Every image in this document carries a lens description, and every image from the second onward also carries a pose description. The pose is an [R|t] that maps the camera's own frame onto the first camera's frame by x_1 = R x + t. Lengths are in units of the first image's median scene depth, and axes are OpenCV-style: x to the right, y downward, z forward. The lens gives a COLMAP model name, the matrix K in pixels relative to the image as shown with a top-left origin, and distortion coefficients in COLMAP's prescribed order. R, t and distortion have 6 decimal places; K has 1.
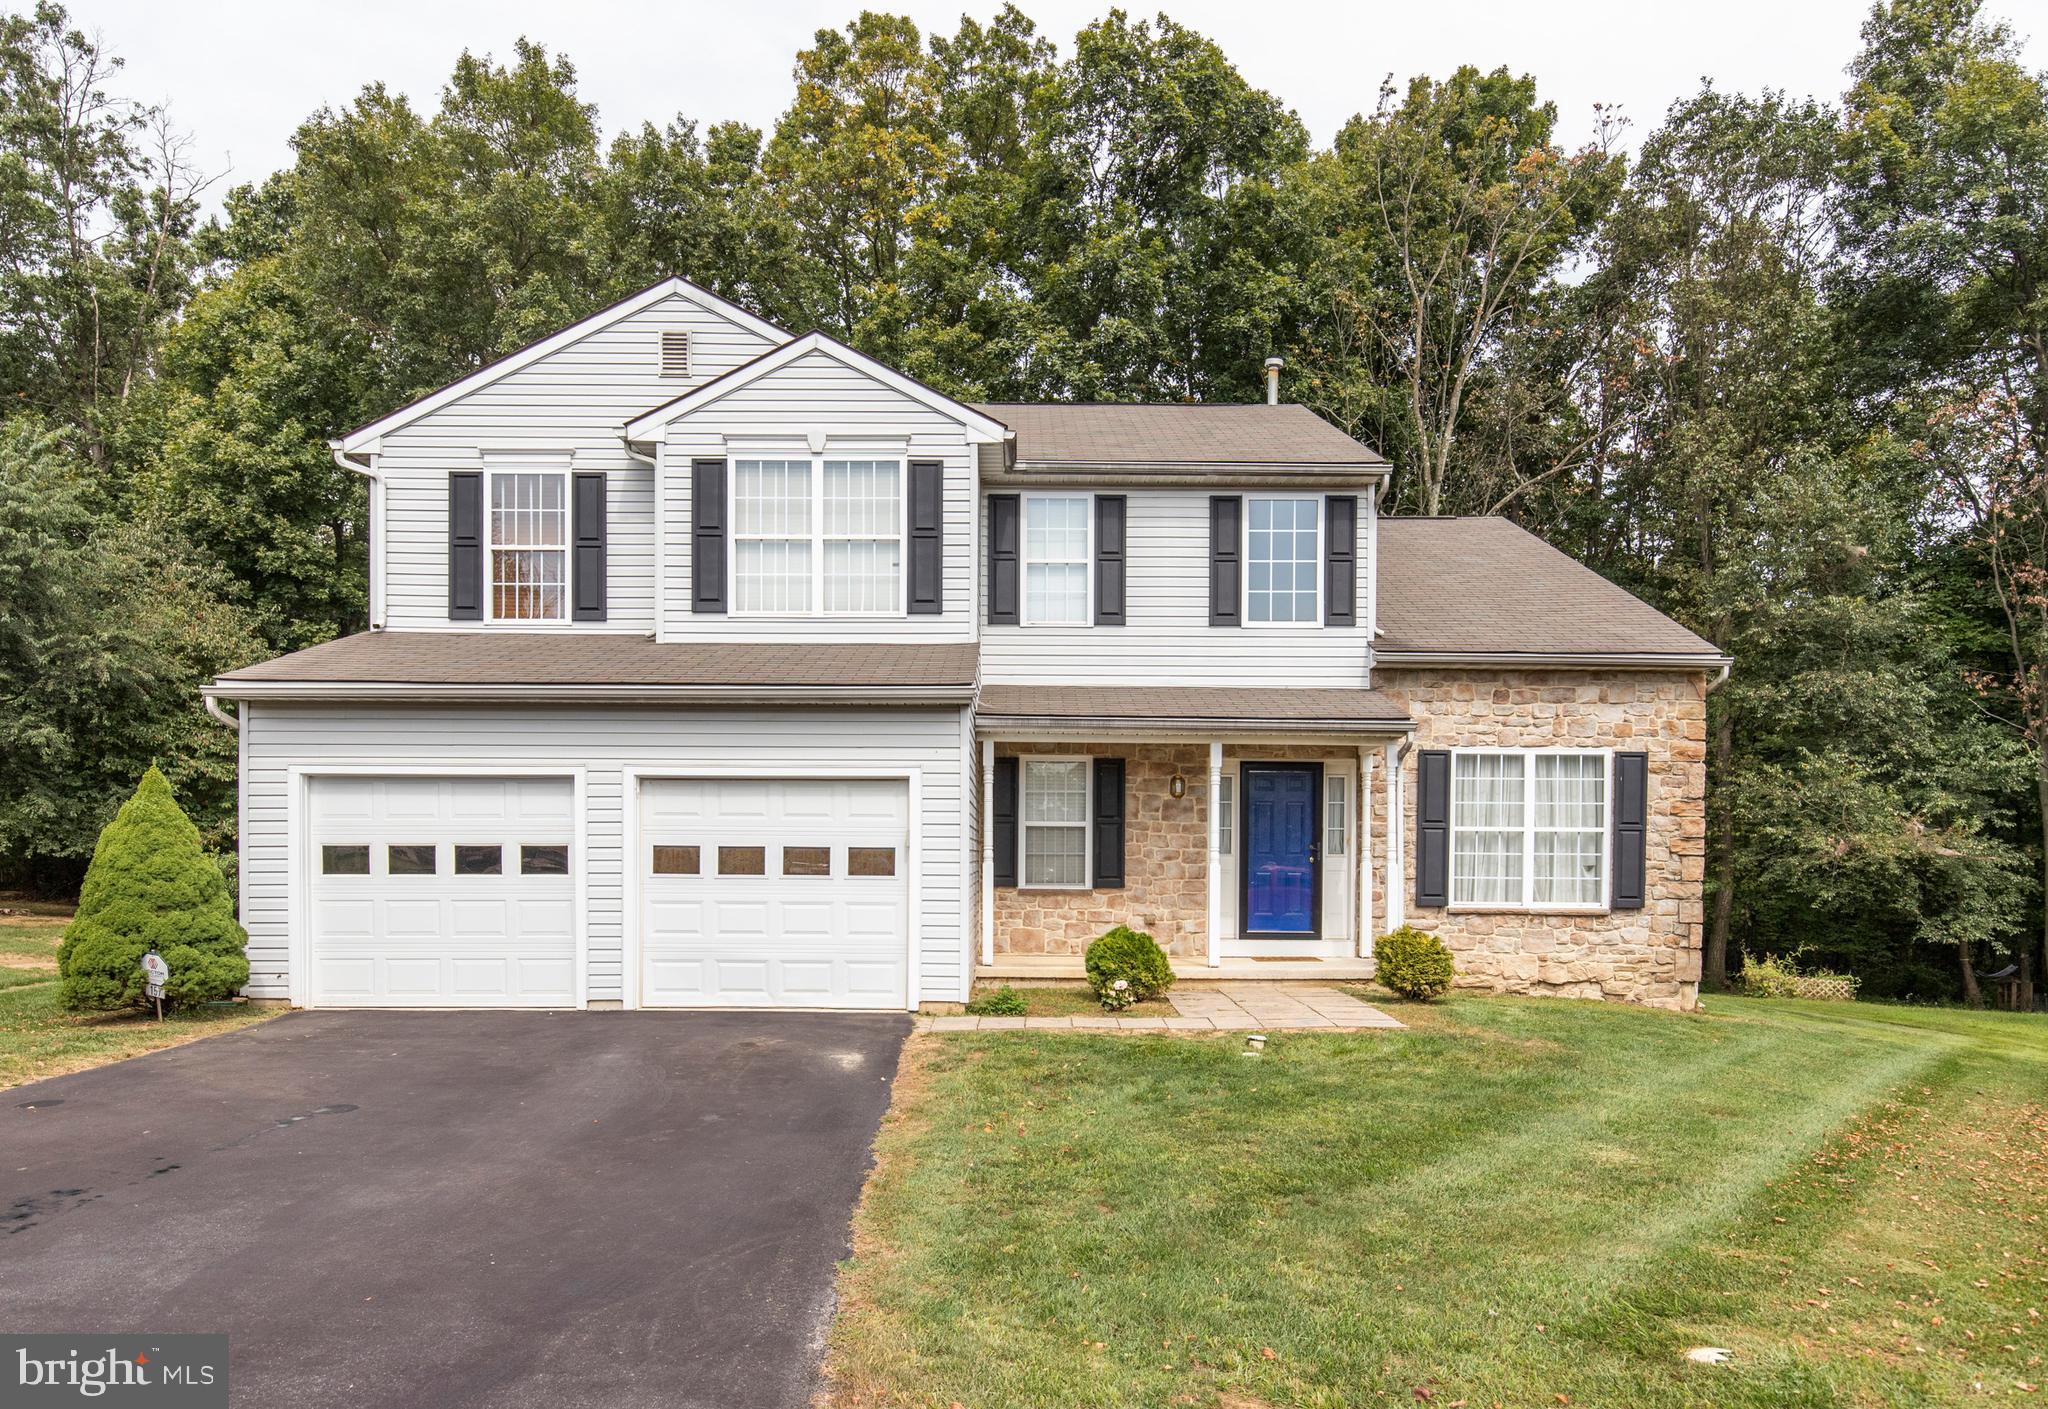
lens RADIAL K [[1301.2, 0, 1016.2], [0, 1301.2, 803.9], [0, 0, 1]] dist [0.003567, -0.001255]
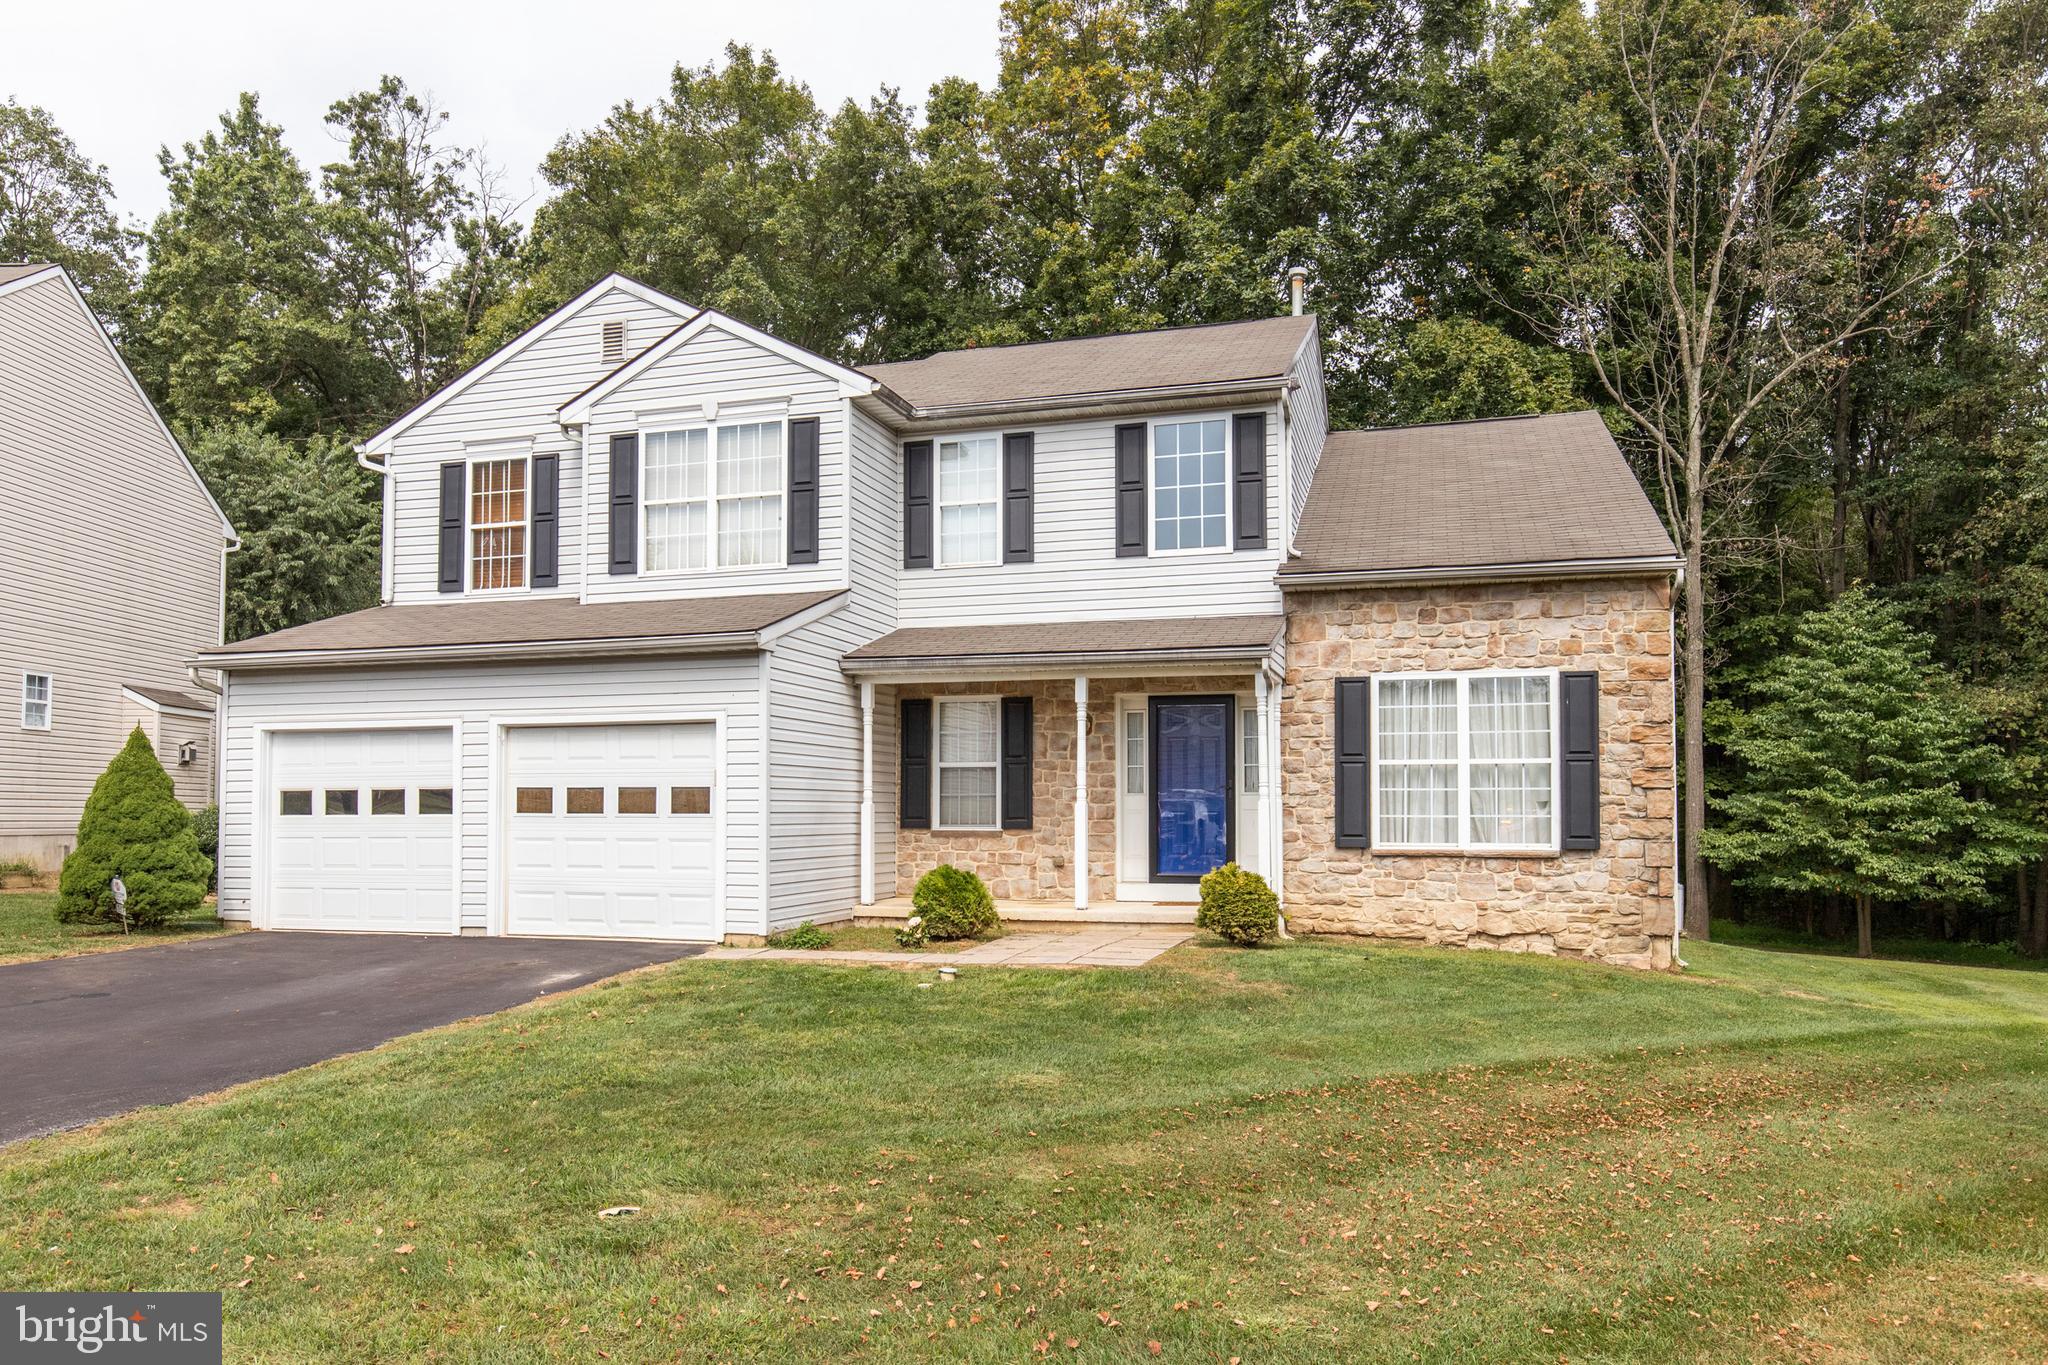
lens RADIAL K [[1416.8, 0, 1025.0], [0, 1416.8, 678.4], [0, 0, 1]] dist [-0.005680, -0.002574]
pose [[0.955780, -0.034520, -0.292049, 0.393613], [0.017997, 0.998091, -0.059075, 0.014593], [0.293531, 0.051207, 0.954577, -0.023397]]
